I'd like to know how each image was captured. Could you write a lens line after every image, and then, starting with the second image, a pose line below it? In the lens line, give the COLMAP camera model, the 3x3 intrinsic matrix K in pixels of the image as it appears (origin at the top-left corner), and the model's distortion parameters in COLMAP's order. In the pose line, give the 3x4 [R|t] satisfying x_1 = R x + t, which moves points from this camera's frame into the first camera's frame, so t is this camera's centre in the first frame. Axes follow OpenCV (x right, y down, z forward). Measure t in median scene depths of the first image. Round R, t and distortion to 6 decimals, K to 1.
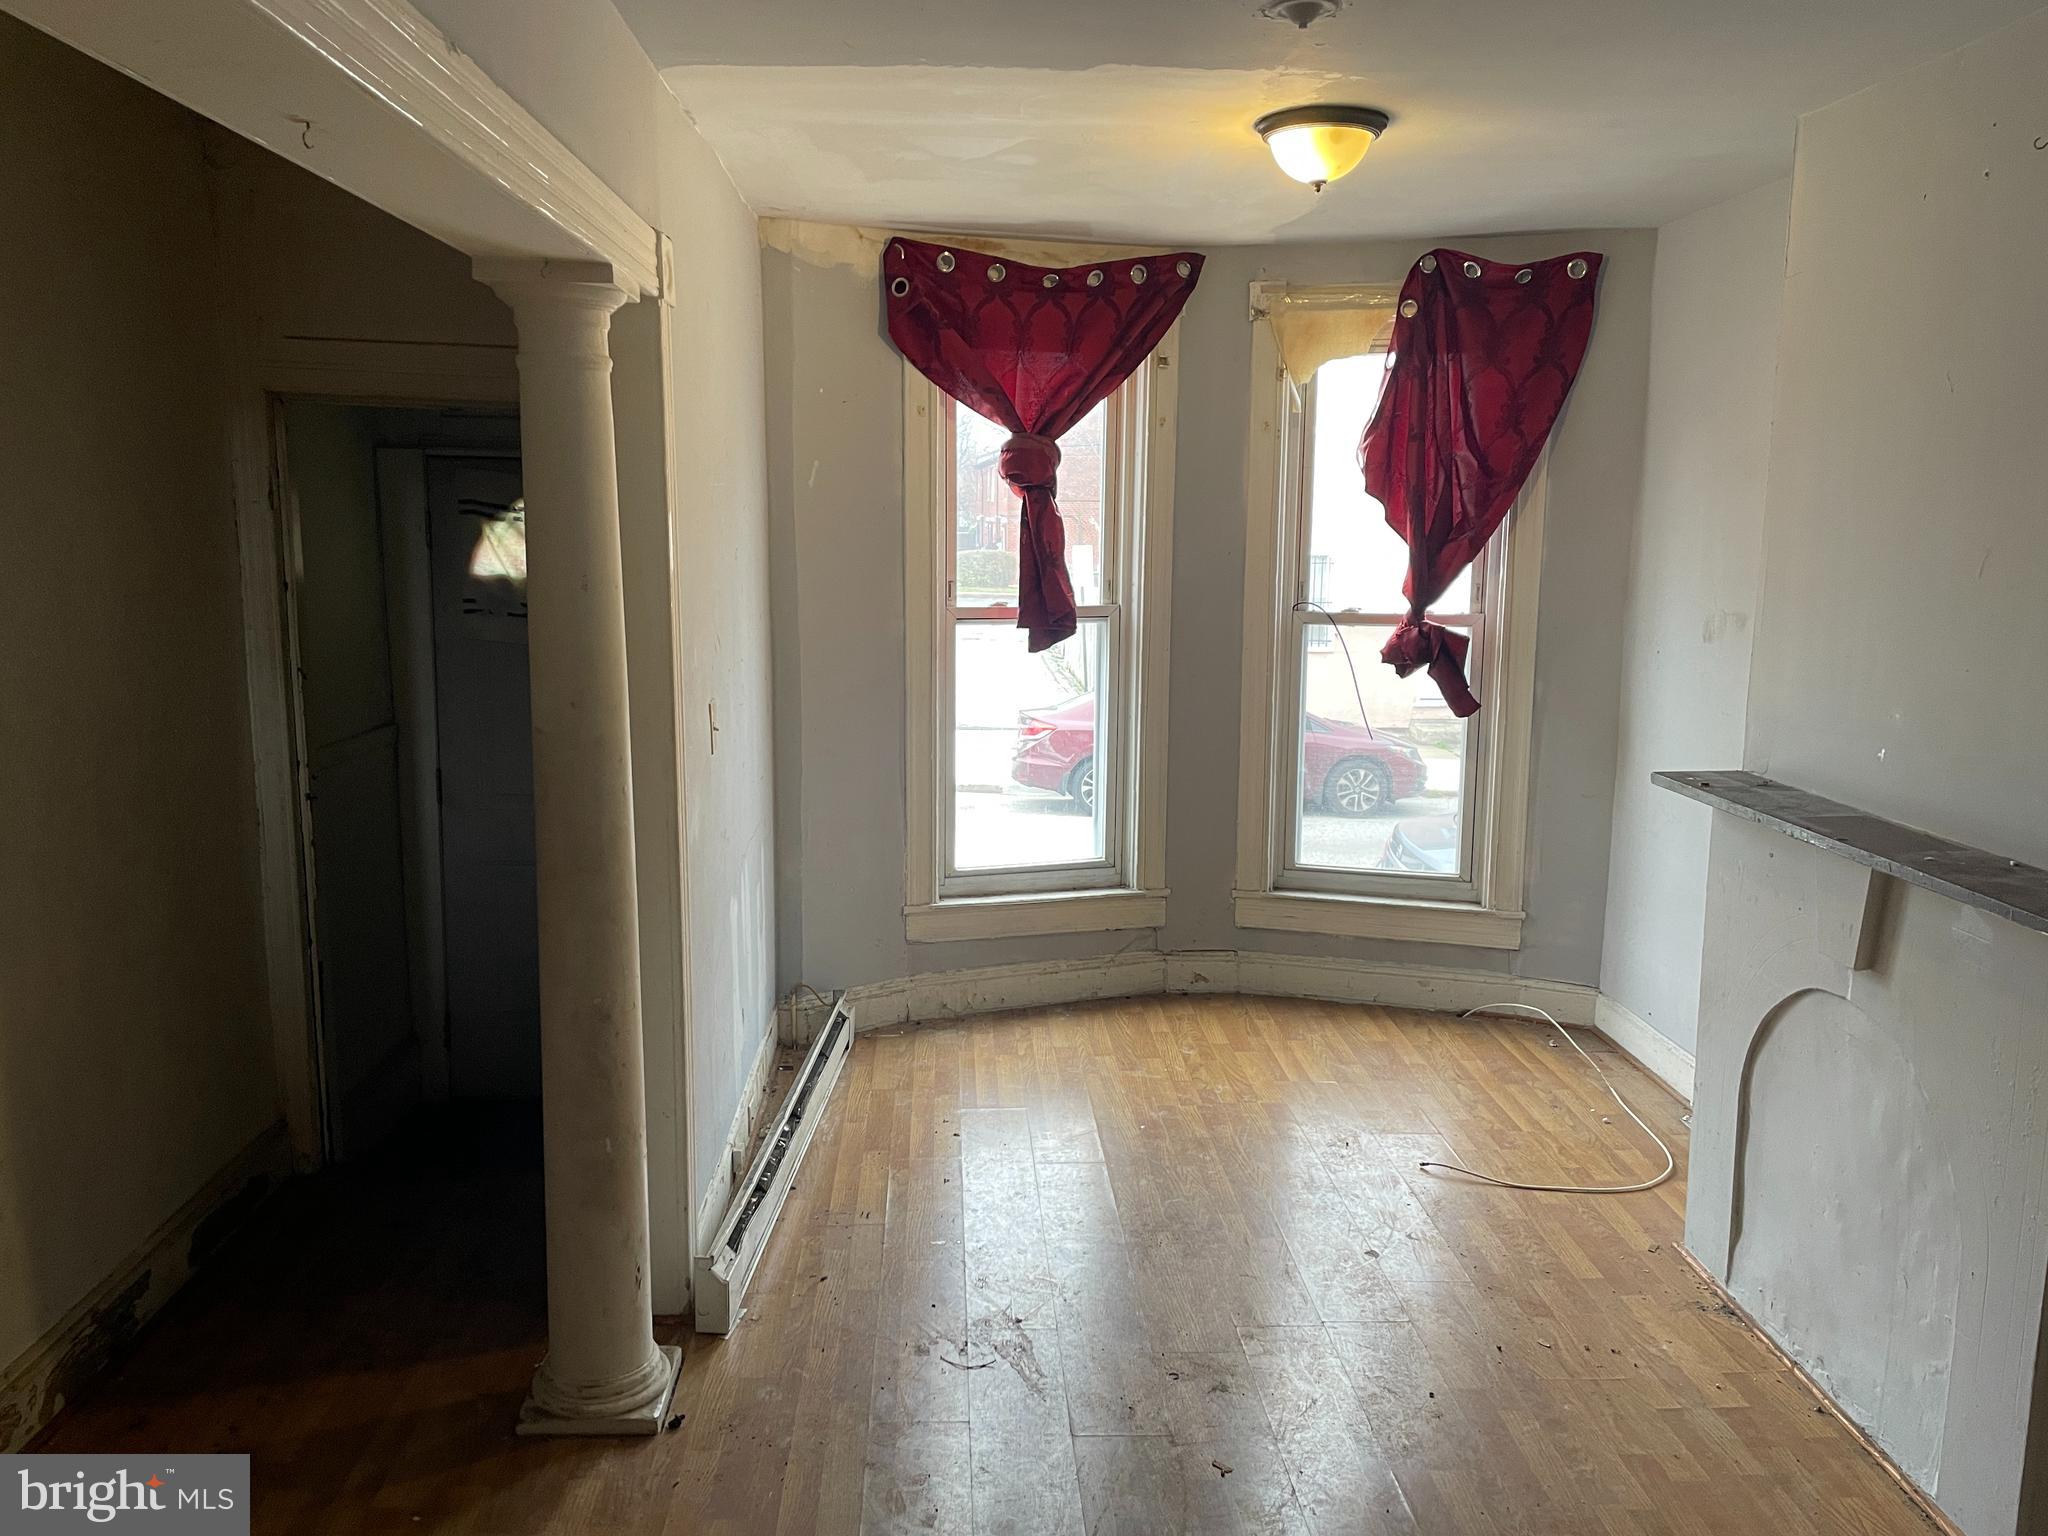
lens RADIAL K [[1555.7, 0, 1019.9], [0, 1555.7, 753.8], [0, 0, 1]] dist [0.075188, -0.075347]
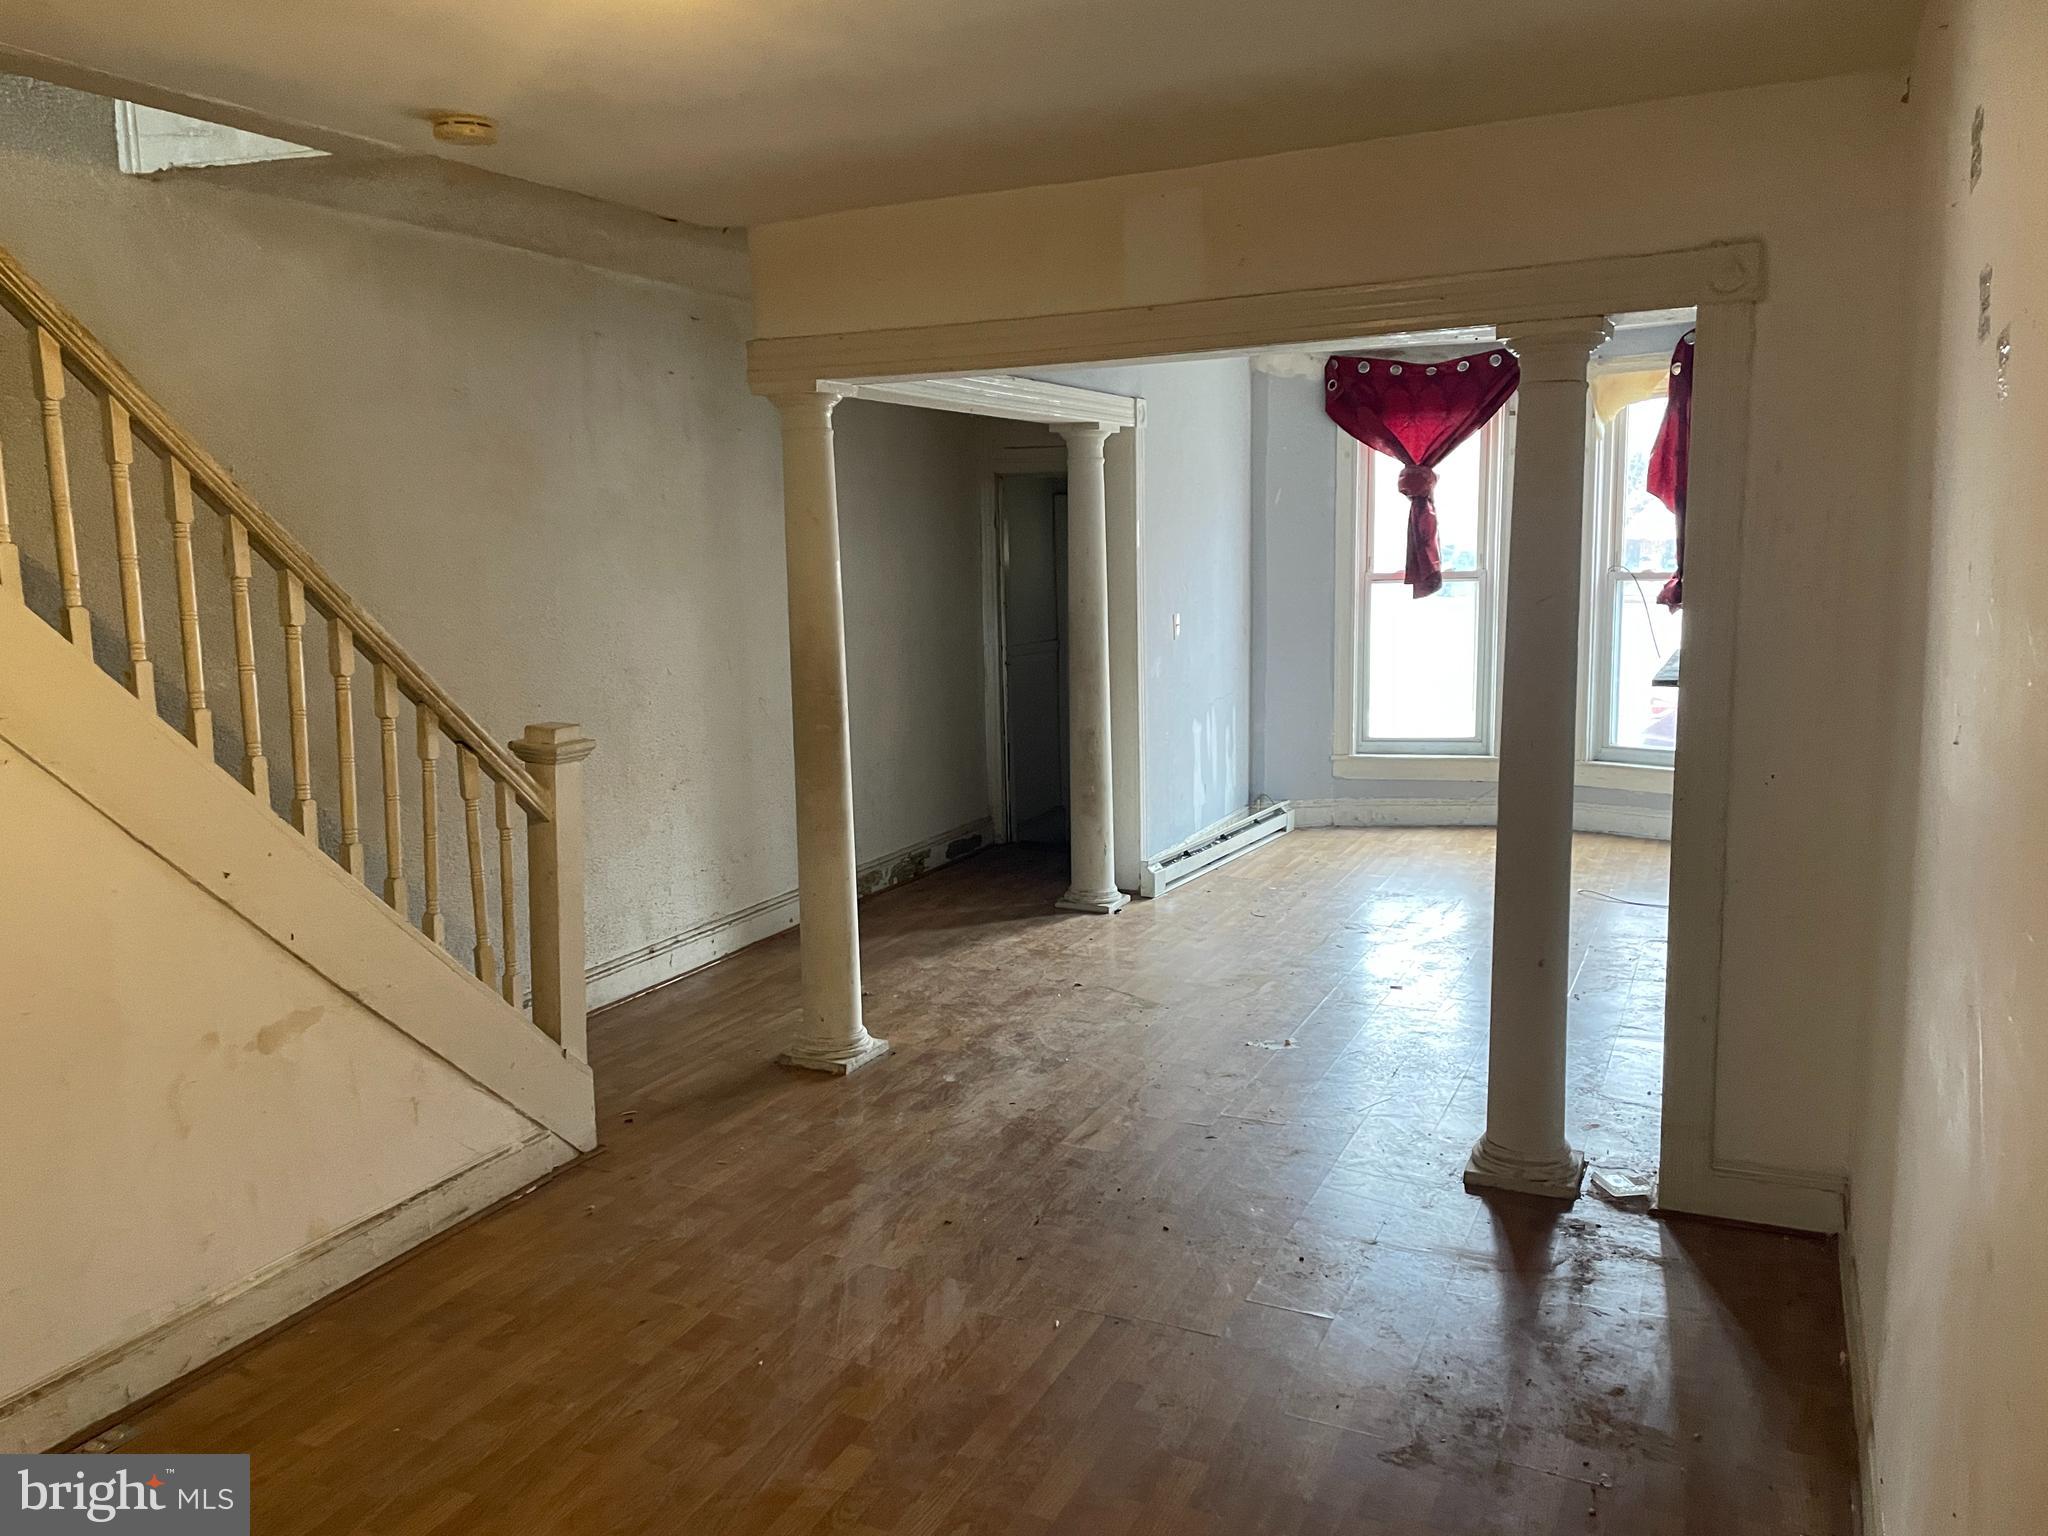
lens RADIAL K [[1555.7, 0, 967.3], [0, 1555.7, 786.8], [0, 0, 1]] dist [0.075188, -0.075347]
pose [[0.871005, 0.049755, -0.488749, 0.412200], [-0.044557, 0.998759, 0.022269, 0.114898], [0.489250, 0.002381, 0.872140, -0.655607]]
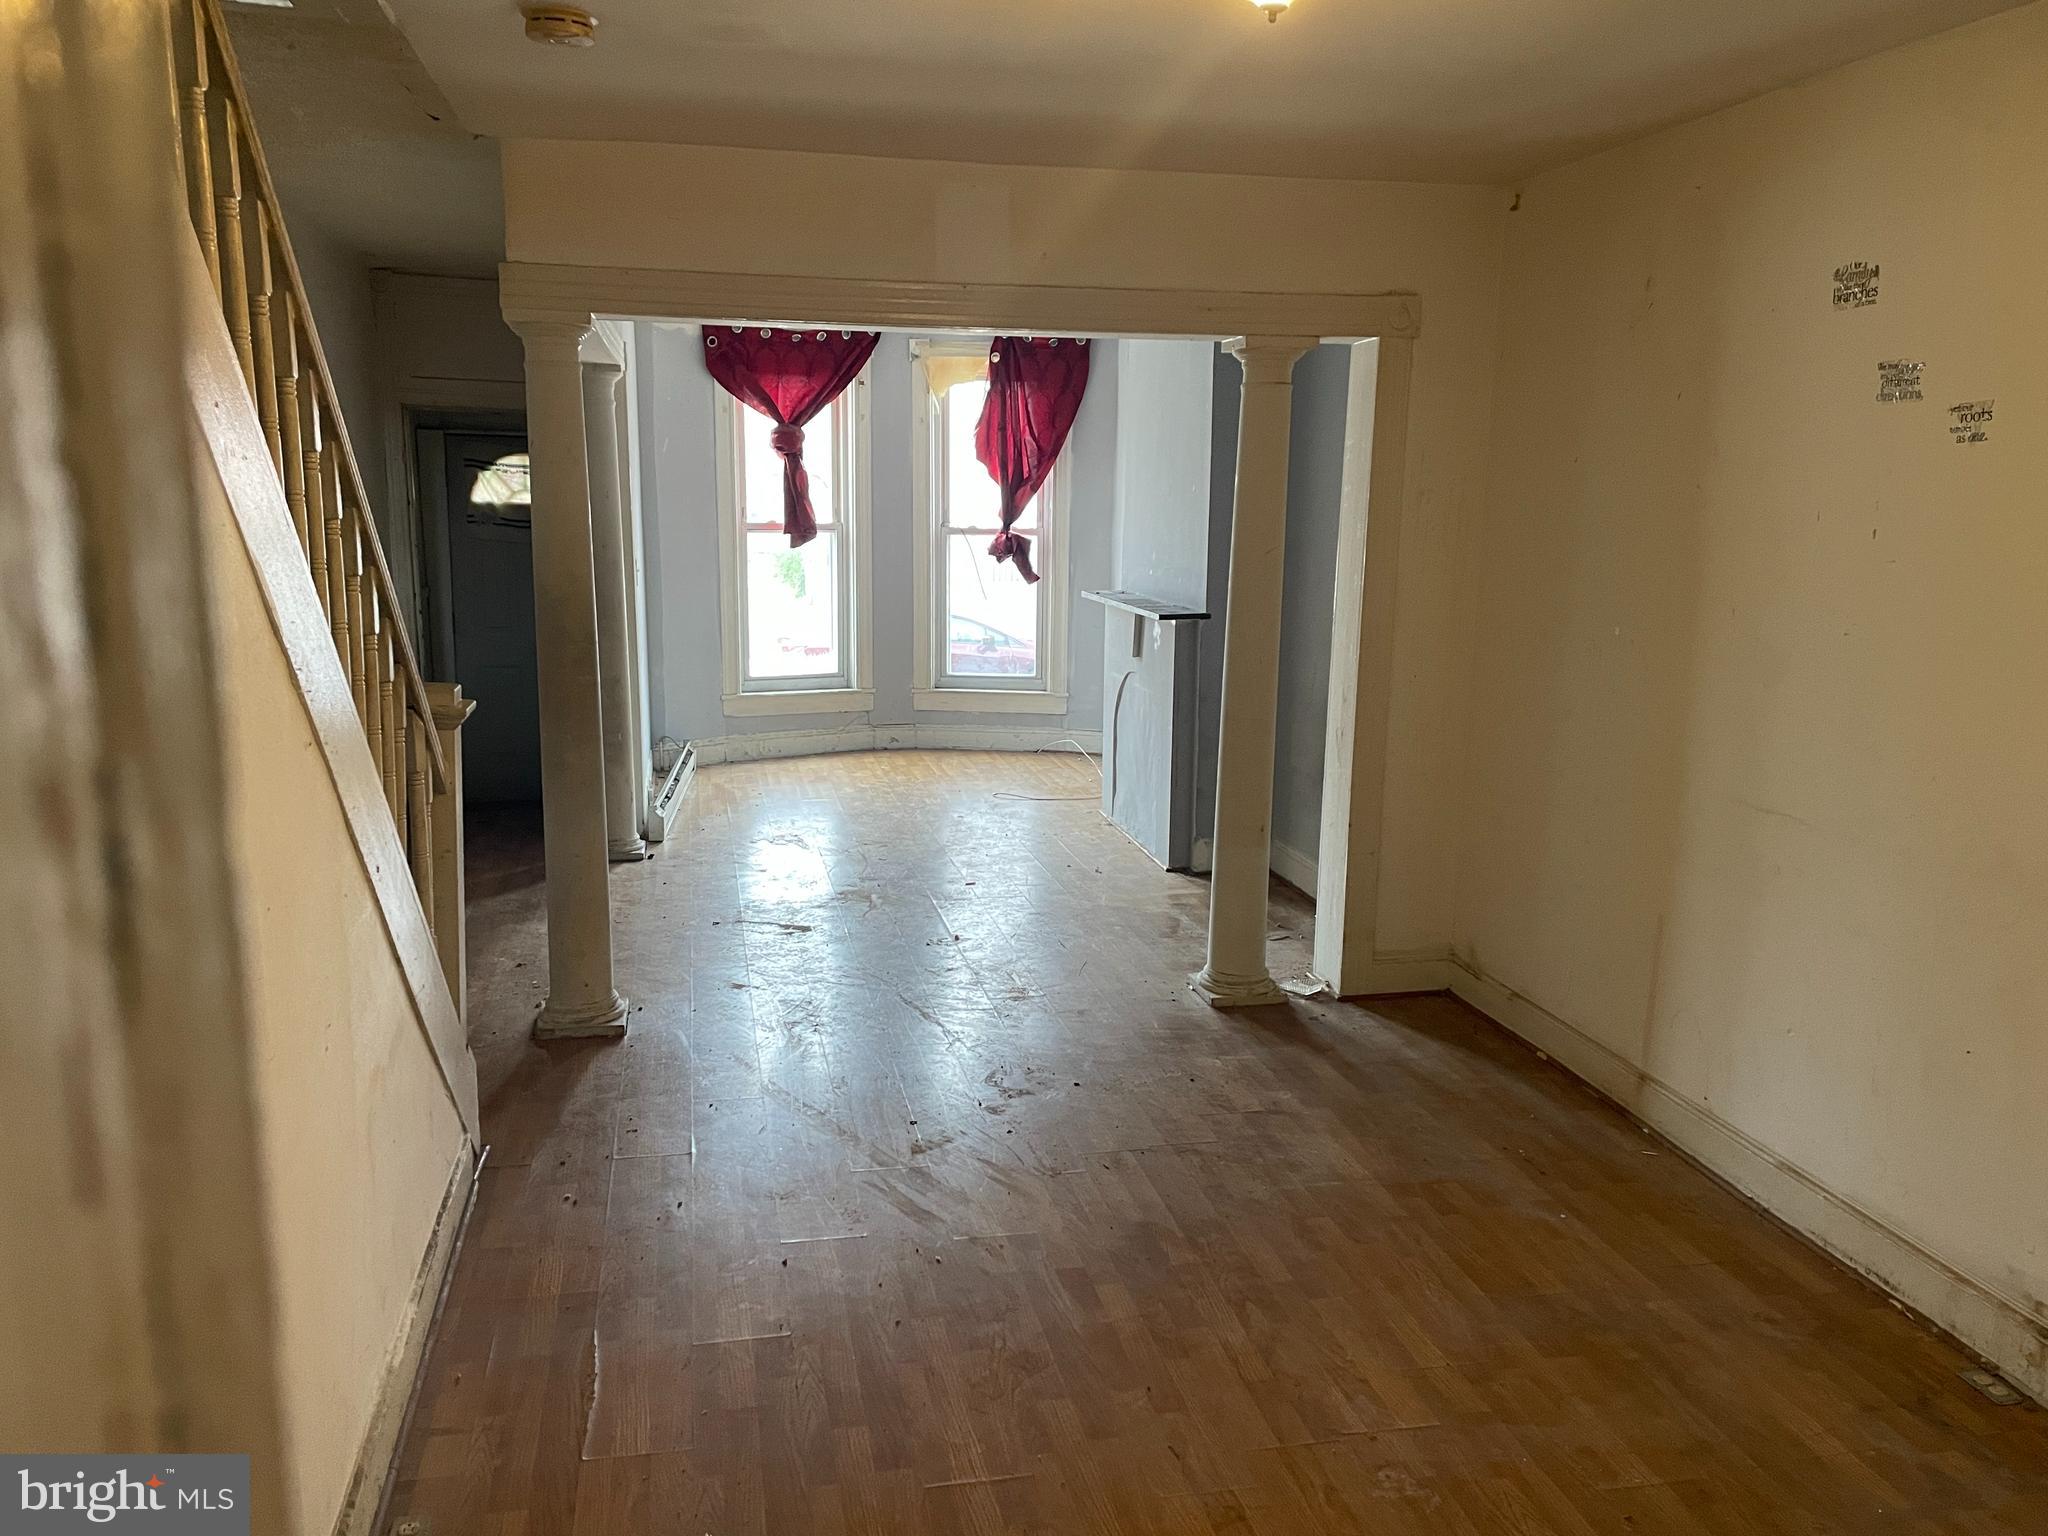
lens RADIAL K [[1555.7, 0, 1021.0], [0, 1555.7, 789.9], [0, 0, 1]] dist [0.075188, -0.075347]
pose [[0.987331, -0.025736, 0.156574, -0.020134], [0.018309, 0.998646, 0.048694, 0.128433], [-0.157615, -0.045210, 0.986465, -0.810494]]
